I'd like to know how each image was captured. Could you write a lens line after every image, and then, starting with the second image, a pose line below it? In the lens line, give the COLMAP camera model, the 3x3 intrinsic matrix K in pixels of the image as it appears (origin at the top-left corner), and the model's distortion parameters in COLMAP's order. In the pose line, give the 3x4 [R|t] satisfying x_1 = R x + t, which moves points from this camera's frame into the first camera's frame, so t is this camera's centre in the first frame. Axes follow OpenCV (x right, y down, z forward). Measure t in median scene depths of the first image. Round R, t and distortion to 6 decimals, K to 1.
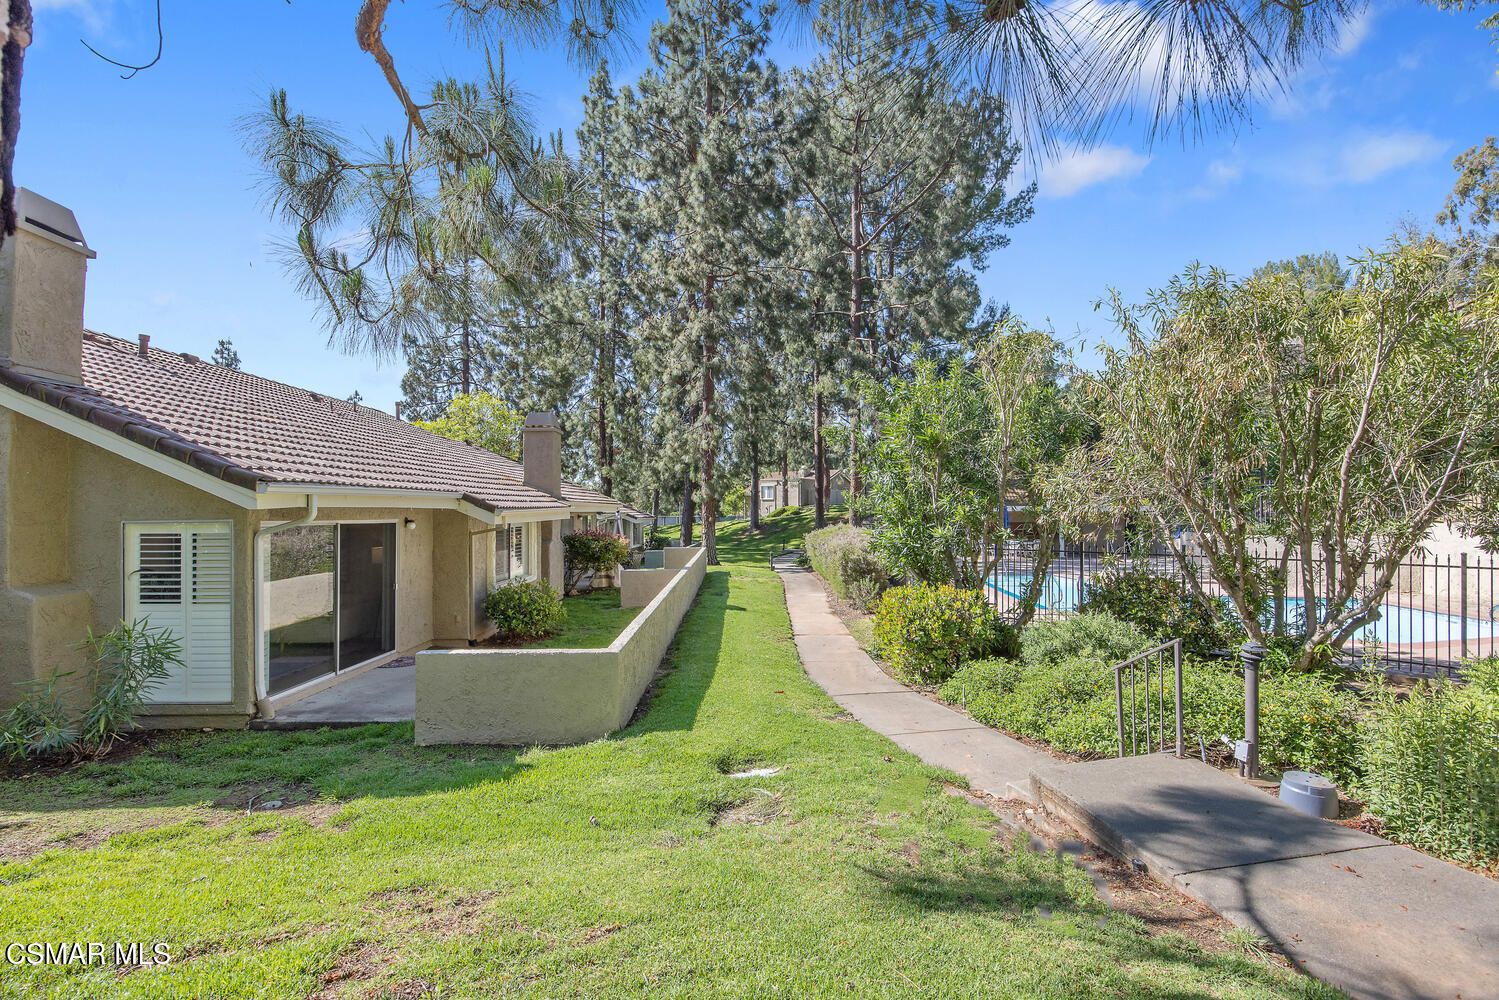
lens RADIAL K [[629.4, 0, 750.6], [0, 629.4, 514.2], [0, 0, 1]] dist [-0.003263, -0.000154]
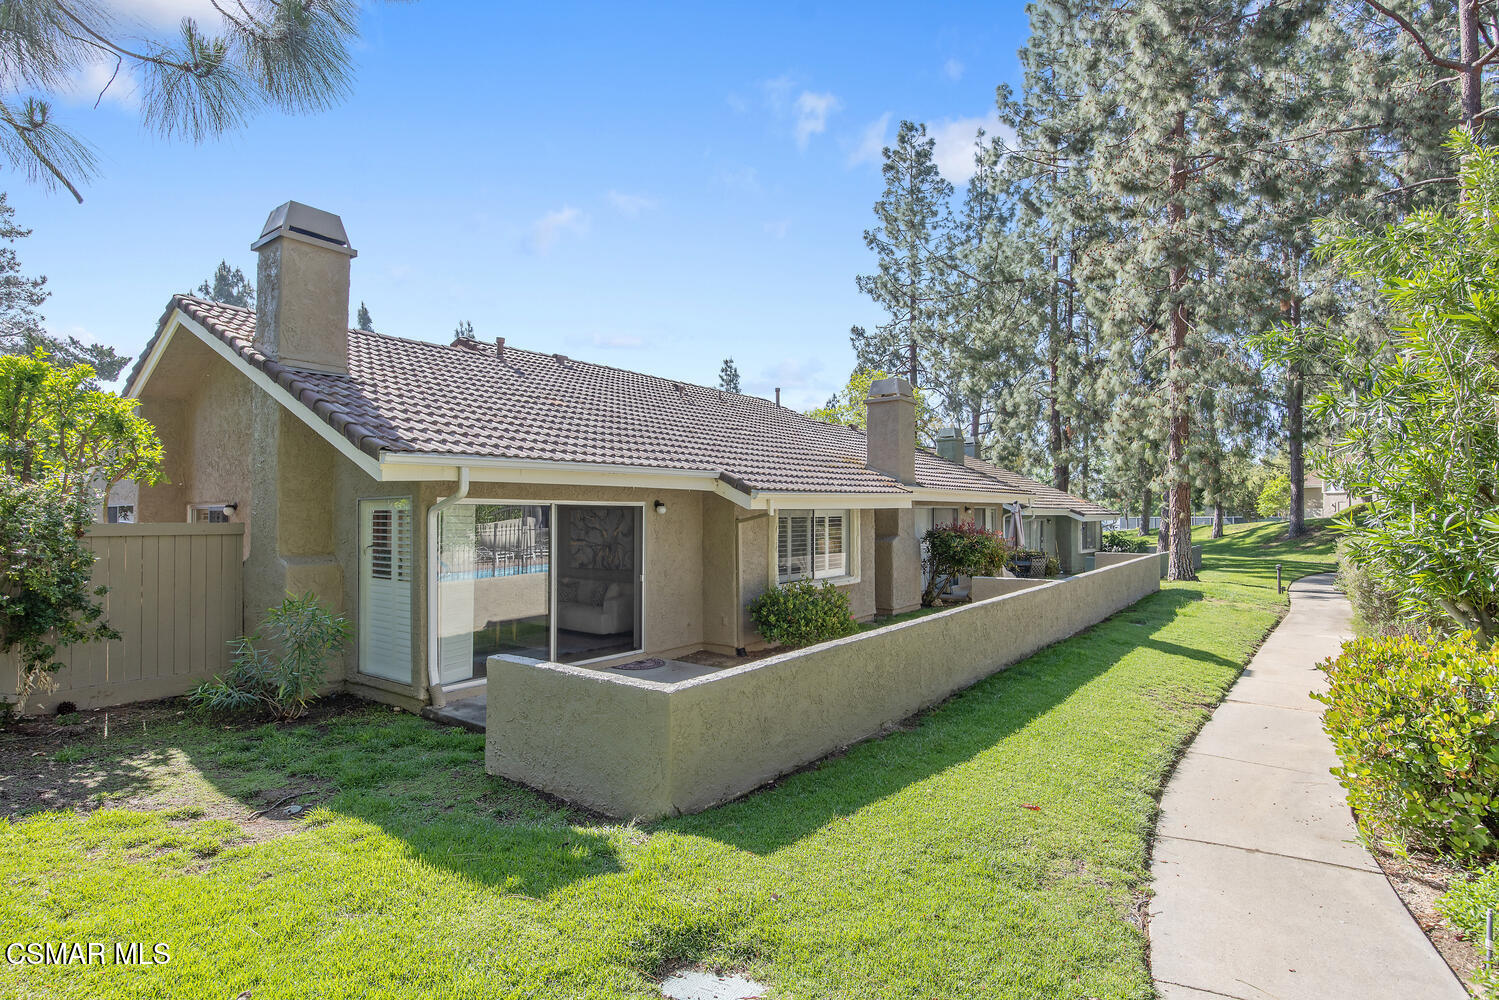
lens RADIAL K [[728.6, 0, 753.7], [0, 728.6, 513.3], [0, 0, 1]] dist [-0.005592, 0.000494]
pose [[0.805003, 0.002710, -0.593265, 0.202379], [-0.001708, 0.999996, 0.002251, 0.025209], [0.593269, -0.000798, 0.805004, 0.318224]]
